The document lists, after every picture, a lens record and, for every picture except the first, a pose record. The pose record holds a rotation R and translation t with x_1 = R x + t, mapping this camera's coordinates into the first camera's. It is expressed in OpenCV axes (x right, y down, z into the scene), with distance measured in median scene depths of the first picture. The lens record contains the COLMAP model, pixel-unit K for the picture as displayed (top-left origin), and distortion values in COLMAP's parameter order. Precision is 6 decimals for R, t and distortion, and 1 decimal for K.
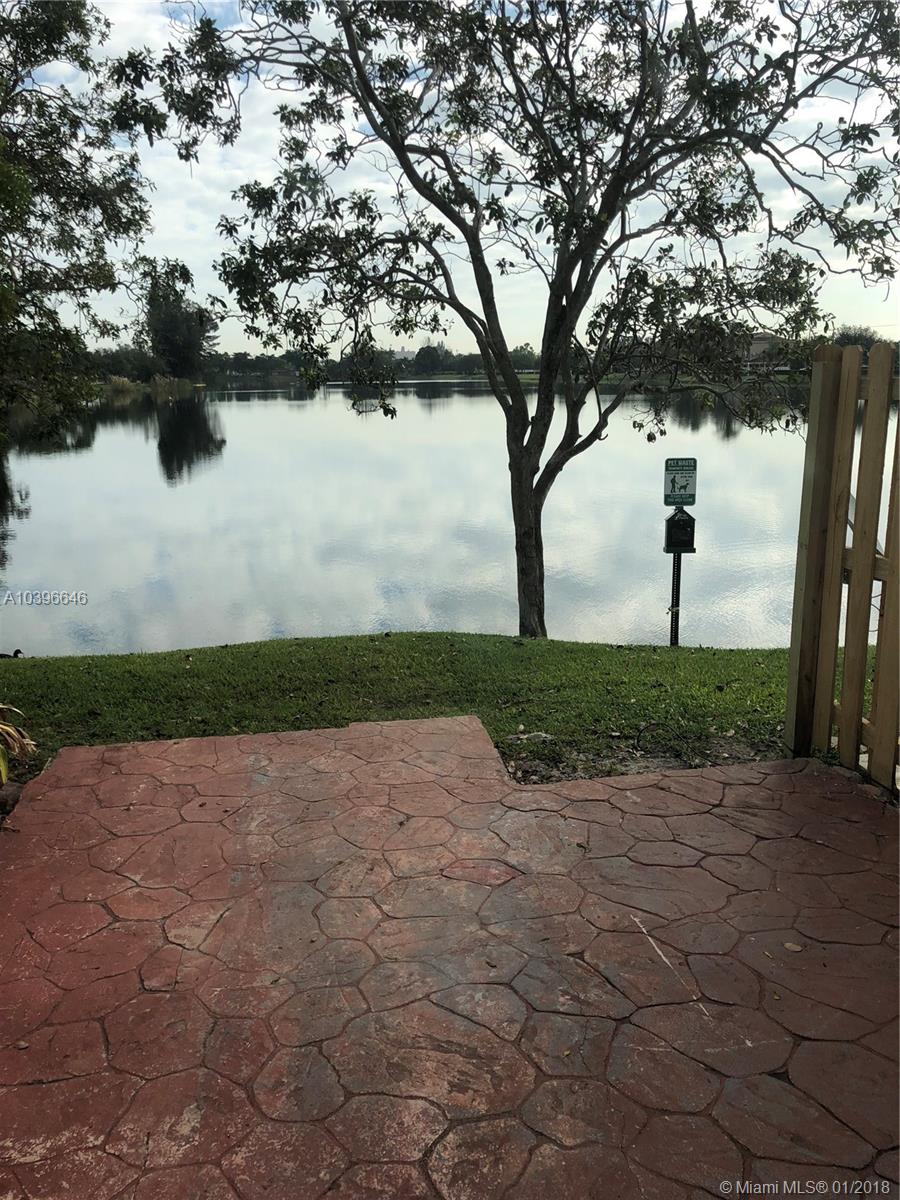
lens RADIAL K [[992.1, 0, 450.0], [0, 992.1, 600.0], [0, 0, 1]] dist [0.036139, 0.002000]
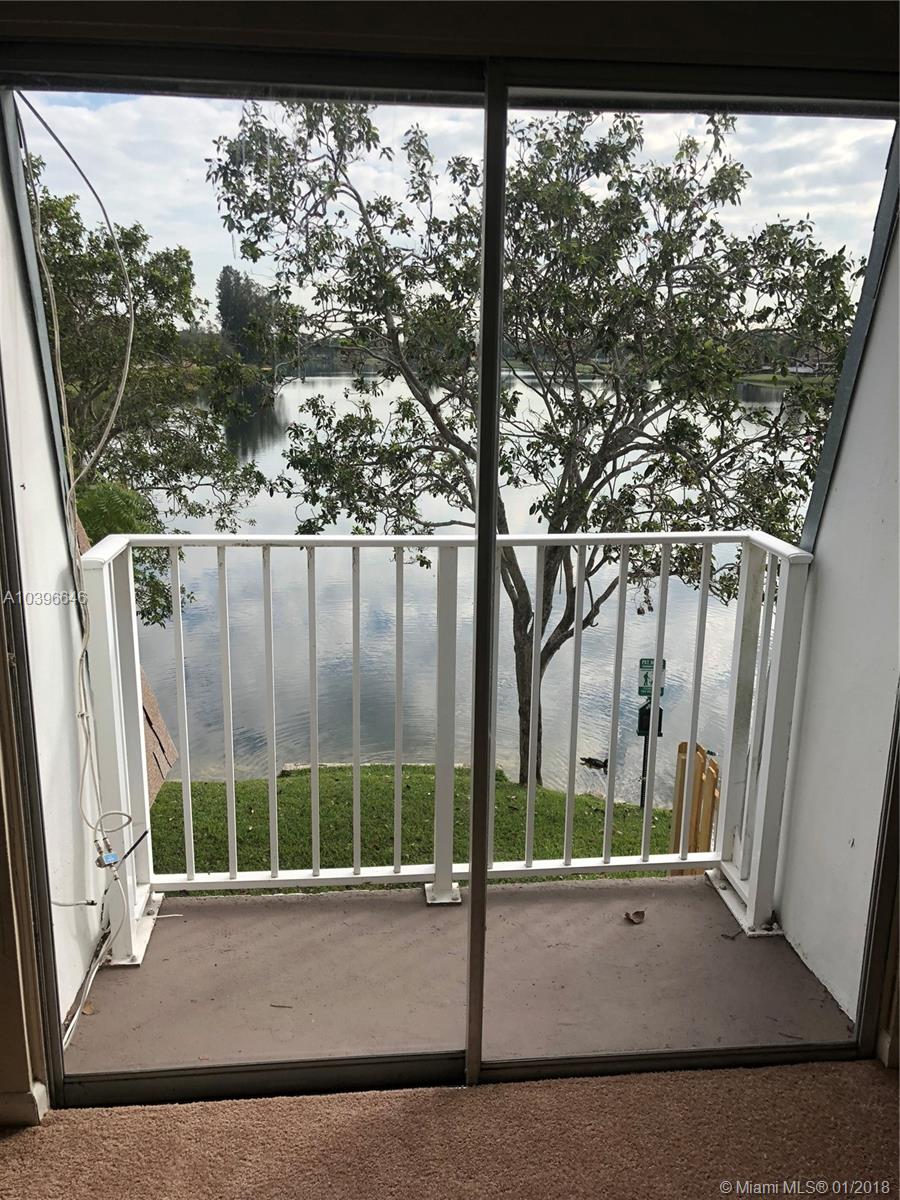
lens RADIAL K [[992.1, 0, 450.0], [0, 992.1, 600.0], [0, 0, 1]] dist [0.036139, 0.002000]
pose [[0.997579, 0.042290, -0.055200, 0.042787], [-0.040967, 0.998850, 0.024890, -0.212559], [0.056189, -0.022568, 0.998165, -0.210443]]
